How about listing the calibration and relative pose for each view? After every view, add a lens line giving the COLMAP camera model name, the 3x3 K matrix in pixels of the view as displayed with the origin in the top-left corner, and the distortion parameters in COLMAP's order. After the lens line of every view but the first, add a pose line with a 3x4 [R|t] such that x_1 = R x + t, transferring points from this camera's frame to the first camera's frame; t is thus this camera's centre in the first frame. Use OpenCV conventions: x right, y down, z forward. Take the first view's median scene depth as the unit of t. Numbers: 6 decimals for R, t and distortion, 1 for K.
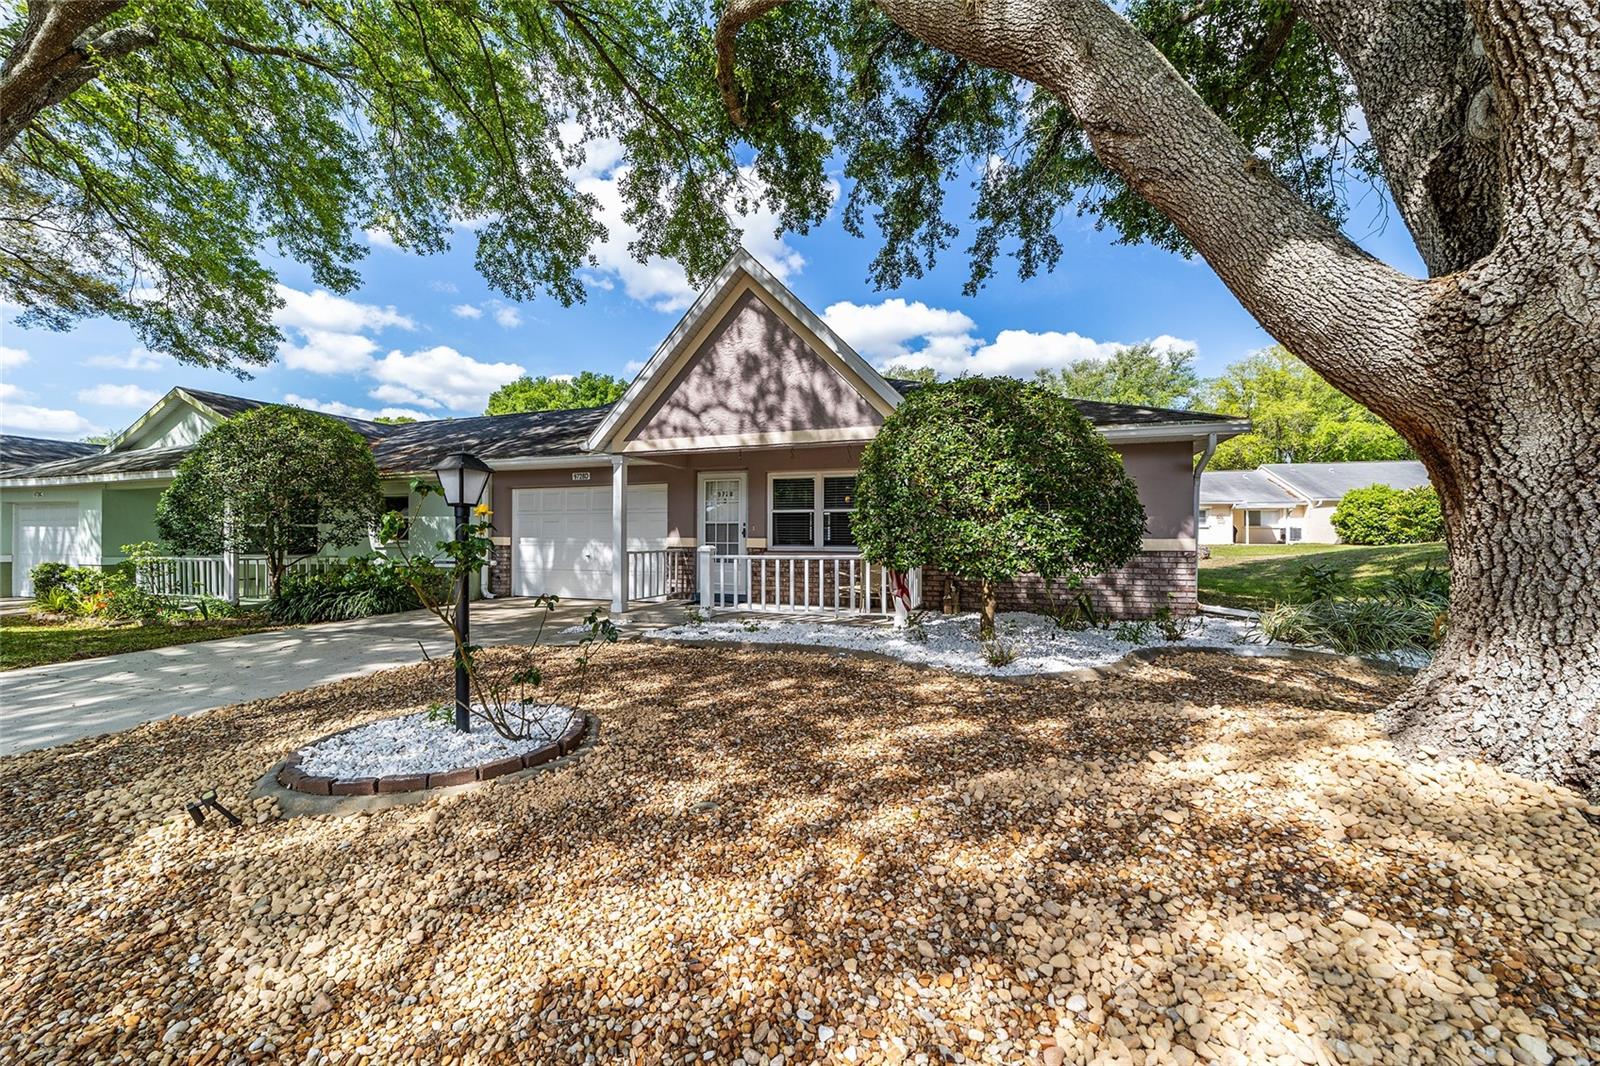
lens RADIAL K [[617.1, 0, 800.7], [0, 617.1, 530.0], [0, 0, 1]] dist [-0.012505, 0.005539]
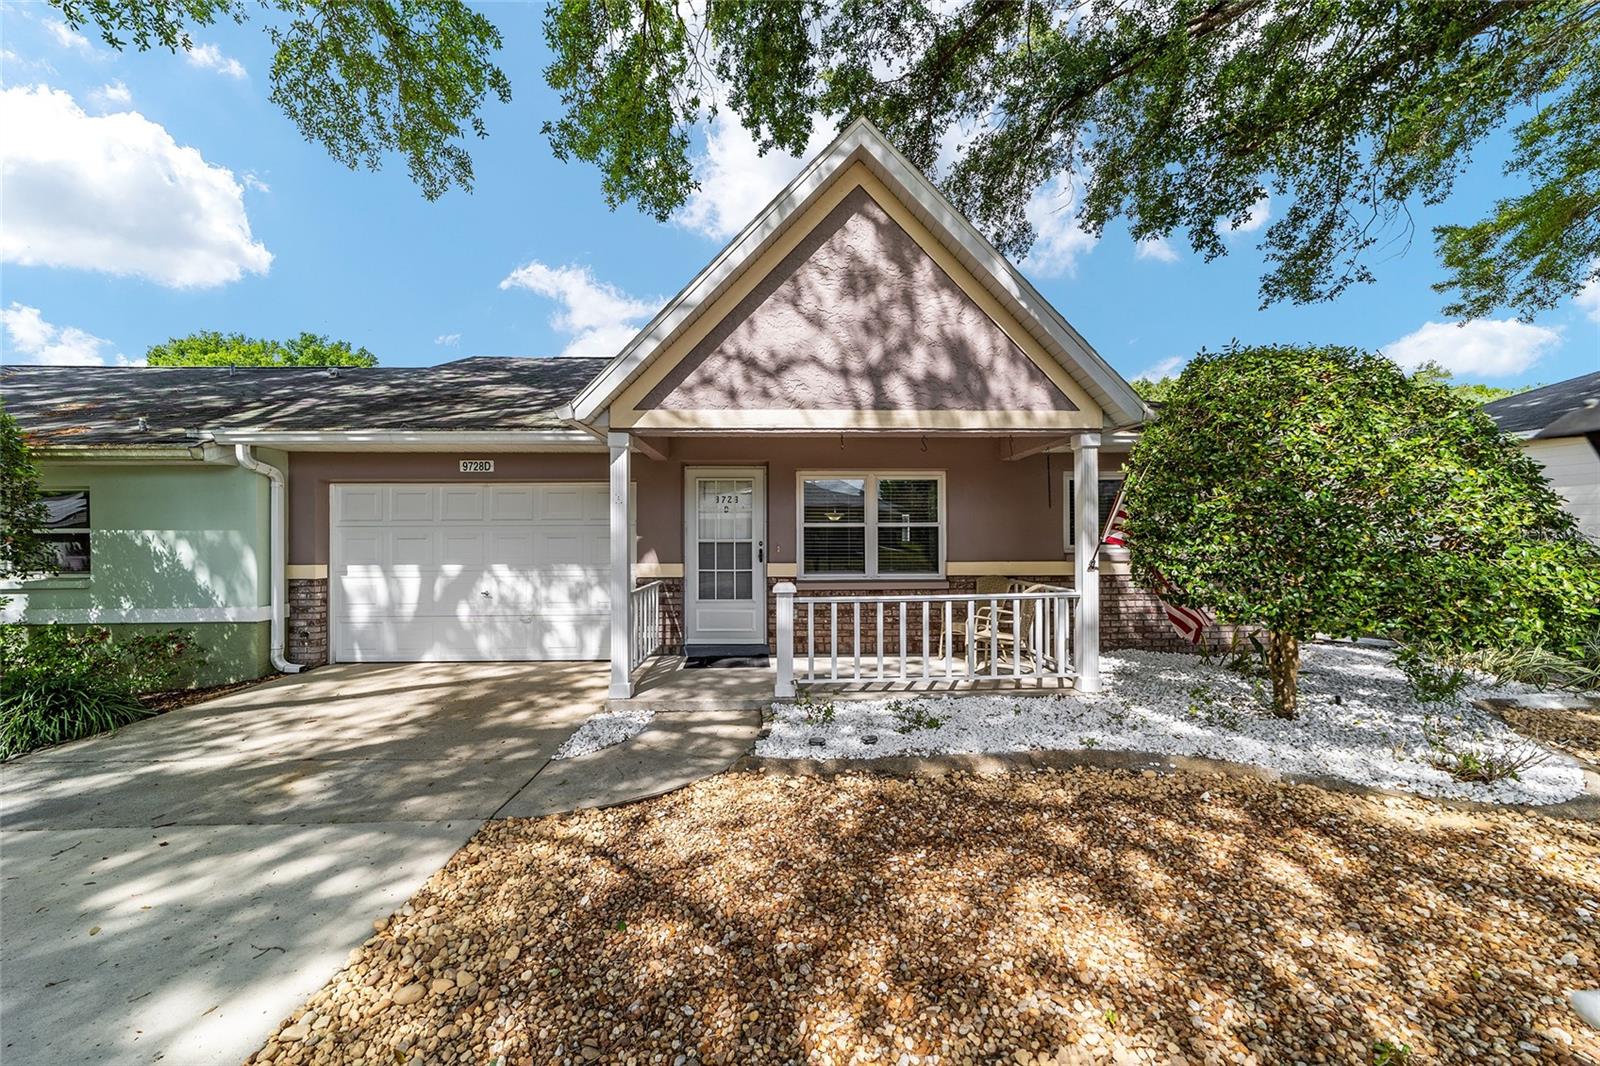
lens RADIAL K [[617.1, 0, 796.2], [0, 617.1, 527.1], [0, 0, 1]] dist [-0.012505, 0.005539]
pose [[0.934951, -0.000657, 0.354775, -0.294310], [0.003260, 0.999972, -0.006738, -0.021630], [-0.354761, 0.007456, 0.934927, 0.327341]]
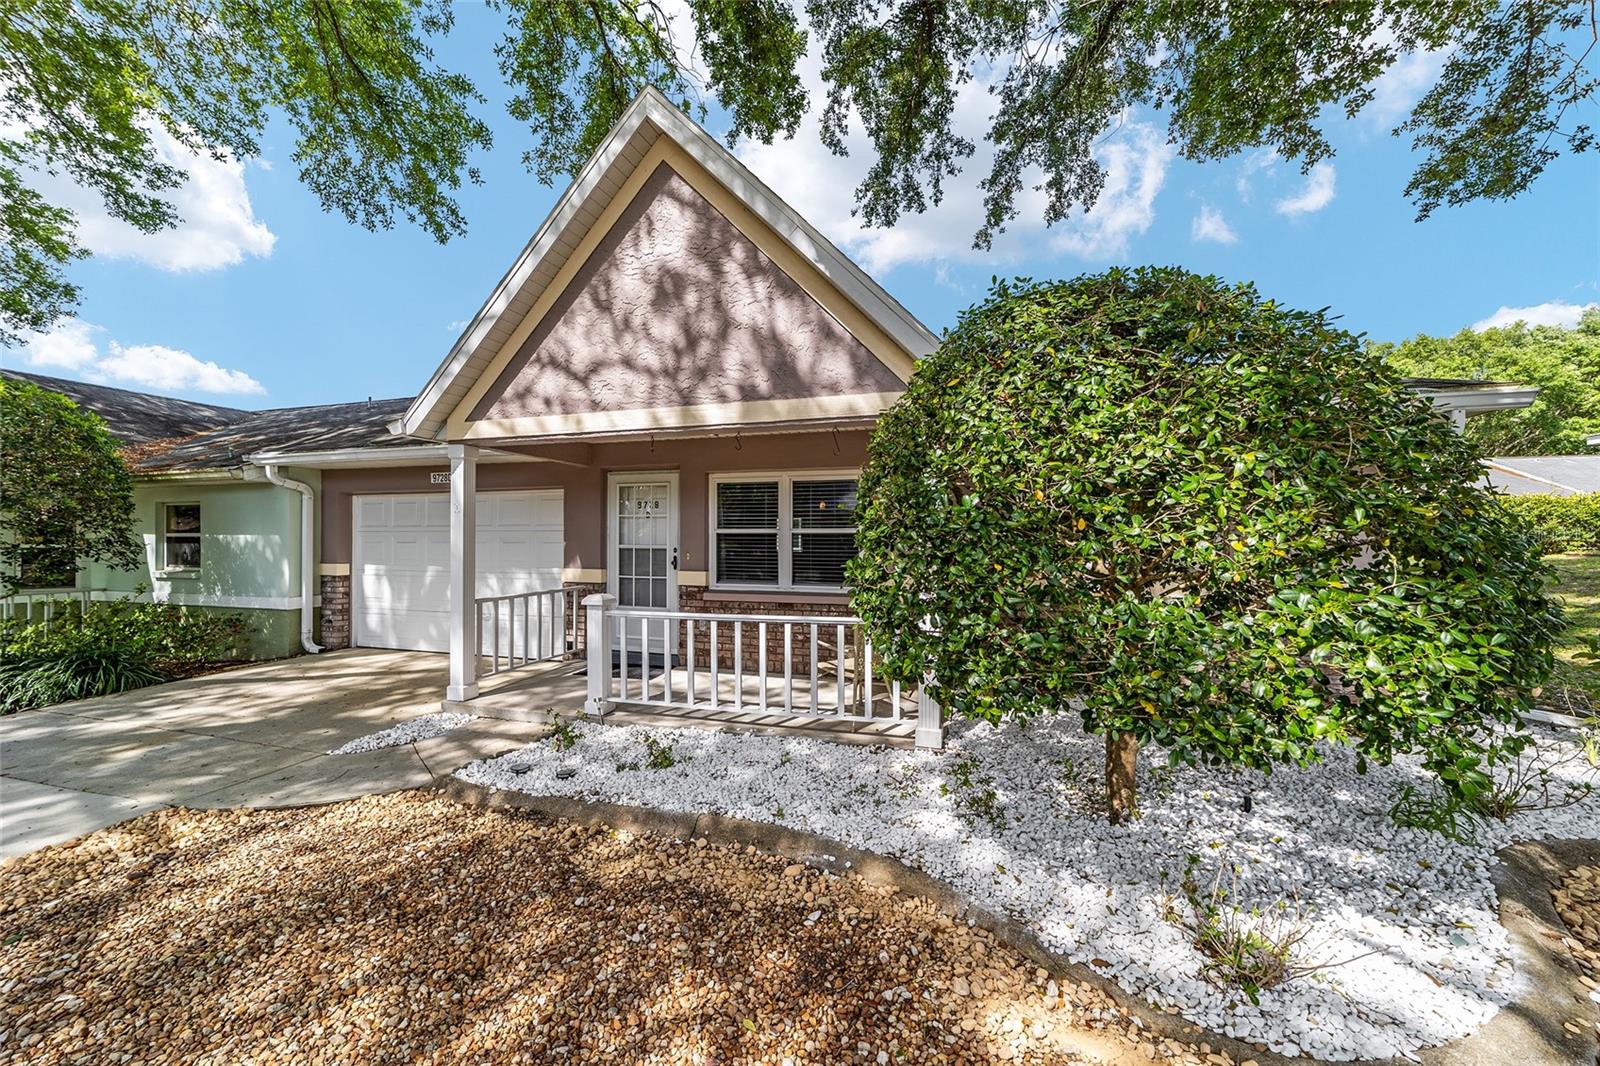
lens RADIAL K [[617.1, 0, 795.2], [0, 617.1, 523.8], [0, 0, 1]] dist [-0.012505, 0.005539]
pose [[0.999374, -0.002087, 0.035304, 0.014610], [0.002346, 0.999971, -0.007312, -0.031221], [-0.035288, 0.007391, 0.999350, 0.317905]]
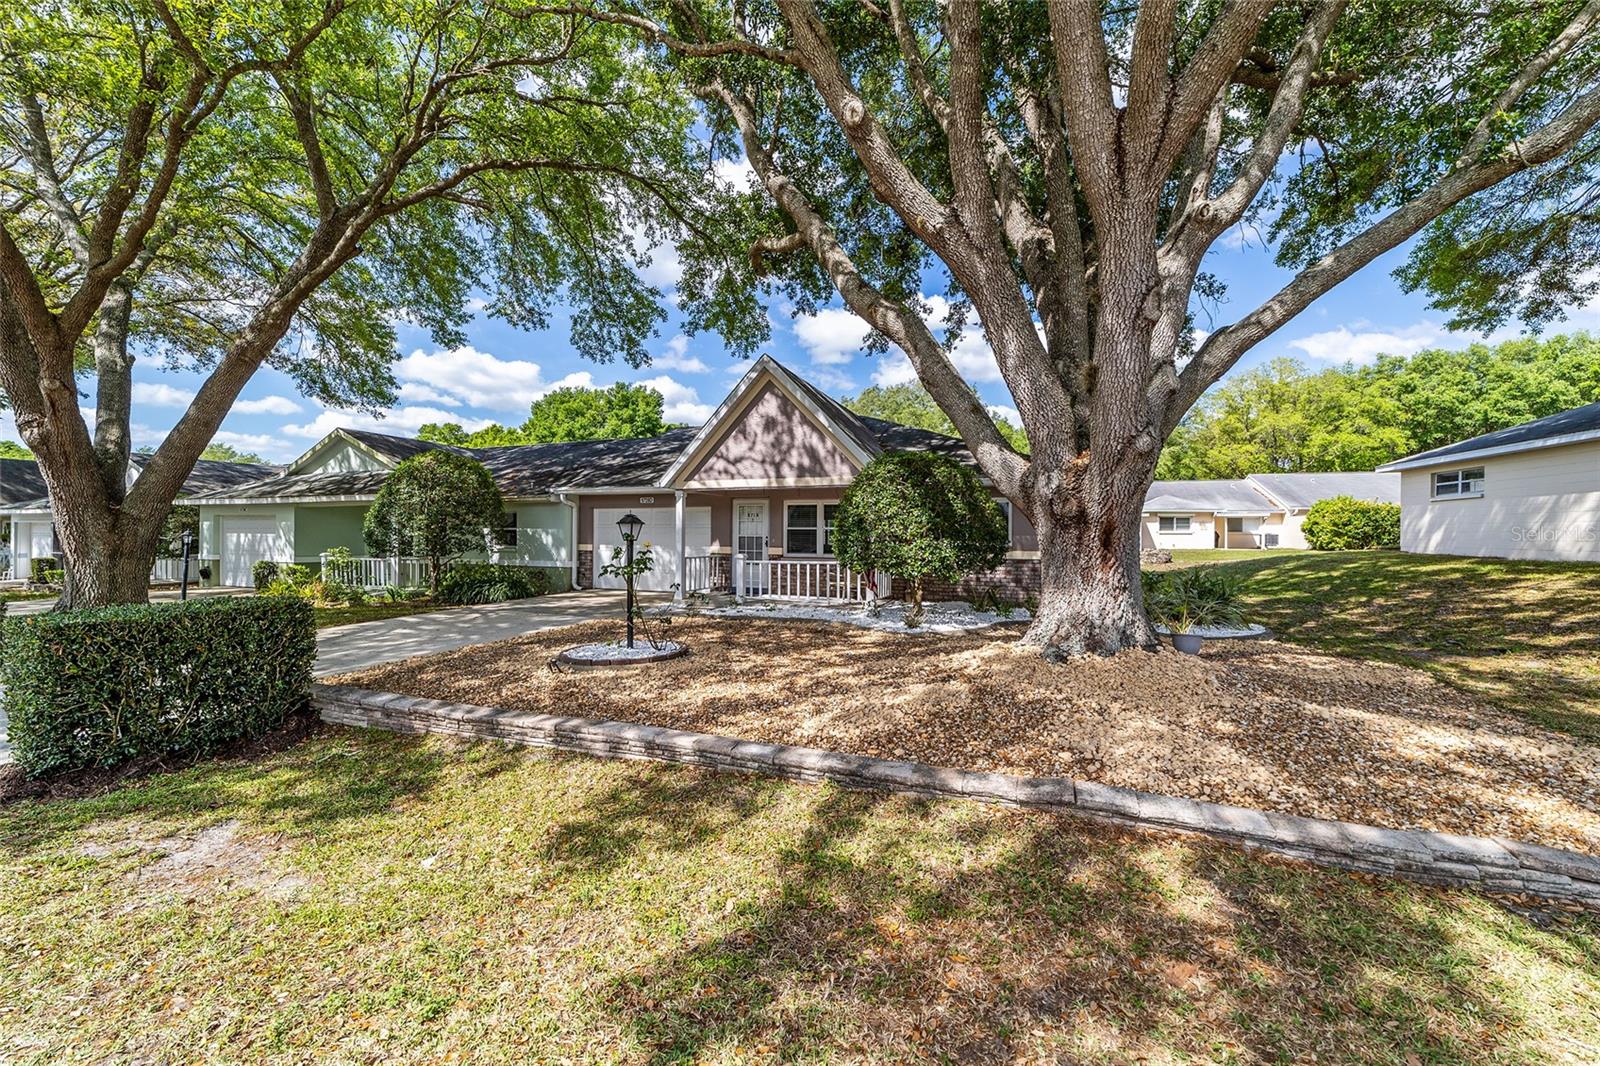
lens RADIAL K [[617.1, 0, 803.7], [0, 617.1, 531.0], [0, 0, 1]] dist [-0.012505, 0.005539]
pose [[0.999409, 0.005350, -0.033969, 0.037046], [-0.005235, 0.999980, 0.003485, -0.027775], [0.033987, -0.003305, 0.999417, -0.367712]]
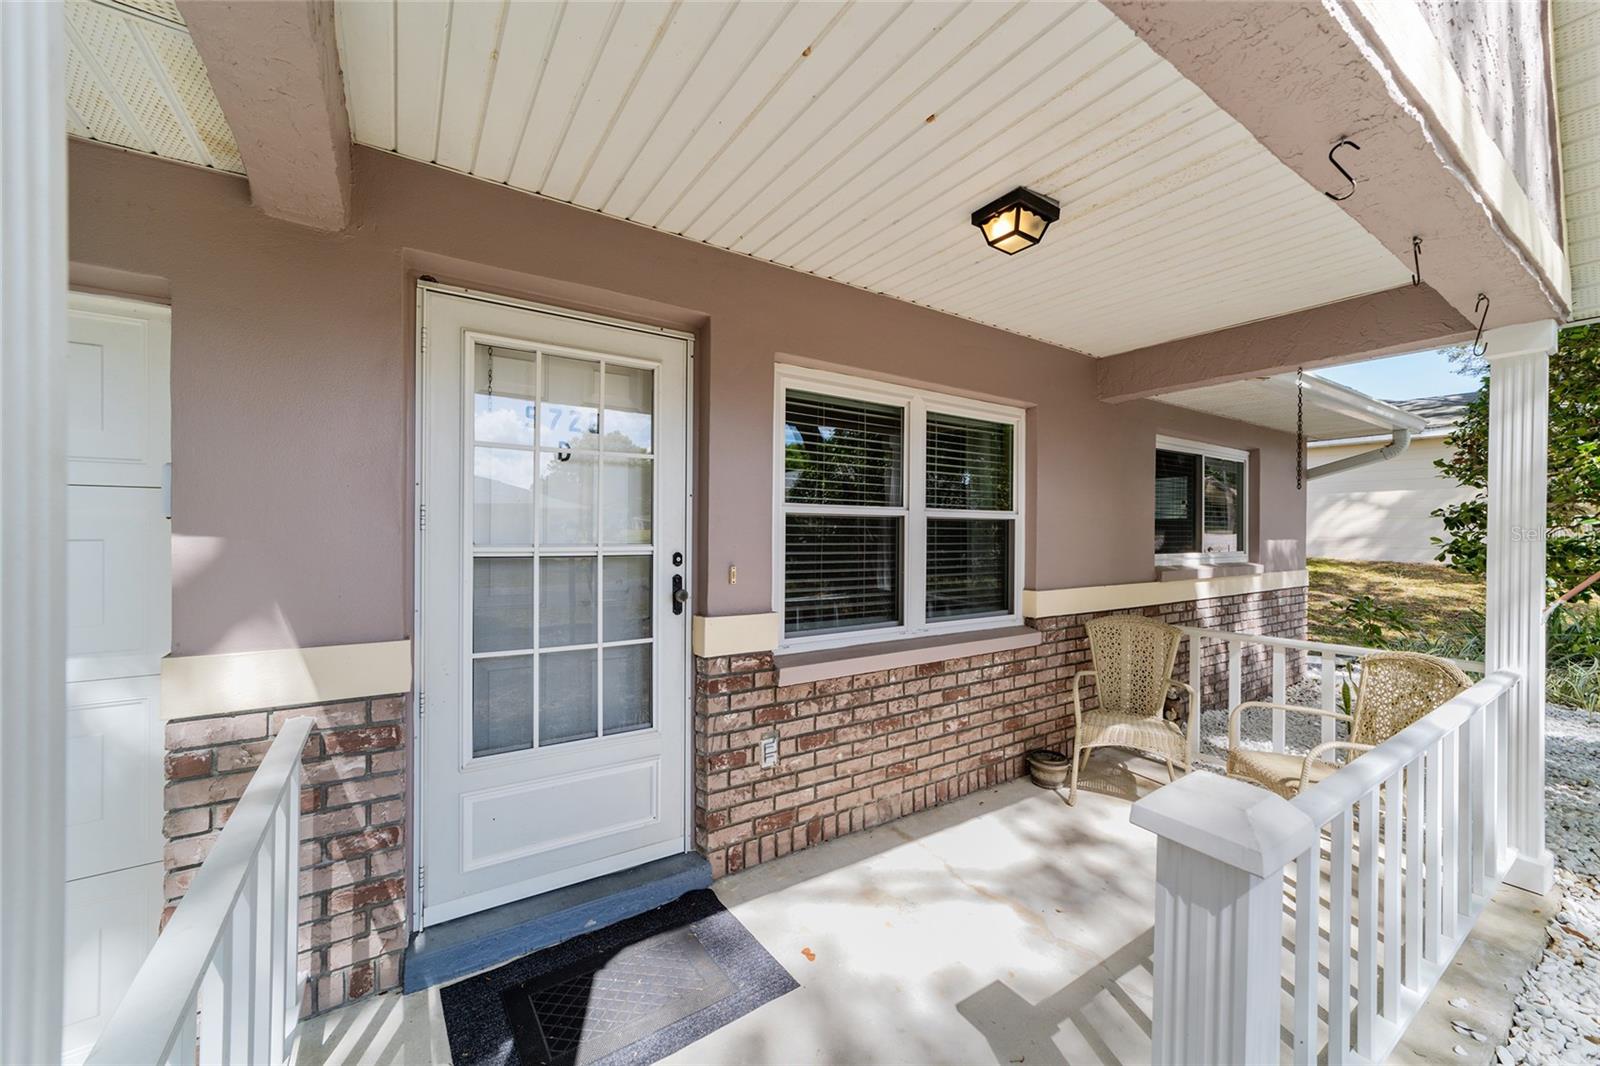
lens RADIAL K [[617.1, 0, 802.4], [0, 617.1, 529.0], [0, 0, 1]] dist [-0.012505, 0.005539]
pose [[0.608728, 0.001922, 0.793376, -0.244167], [-0.013278, 0.999882, 0.007766, -0.022083], [-0.793268, -0.015262, 0.608682, 0.799008]]
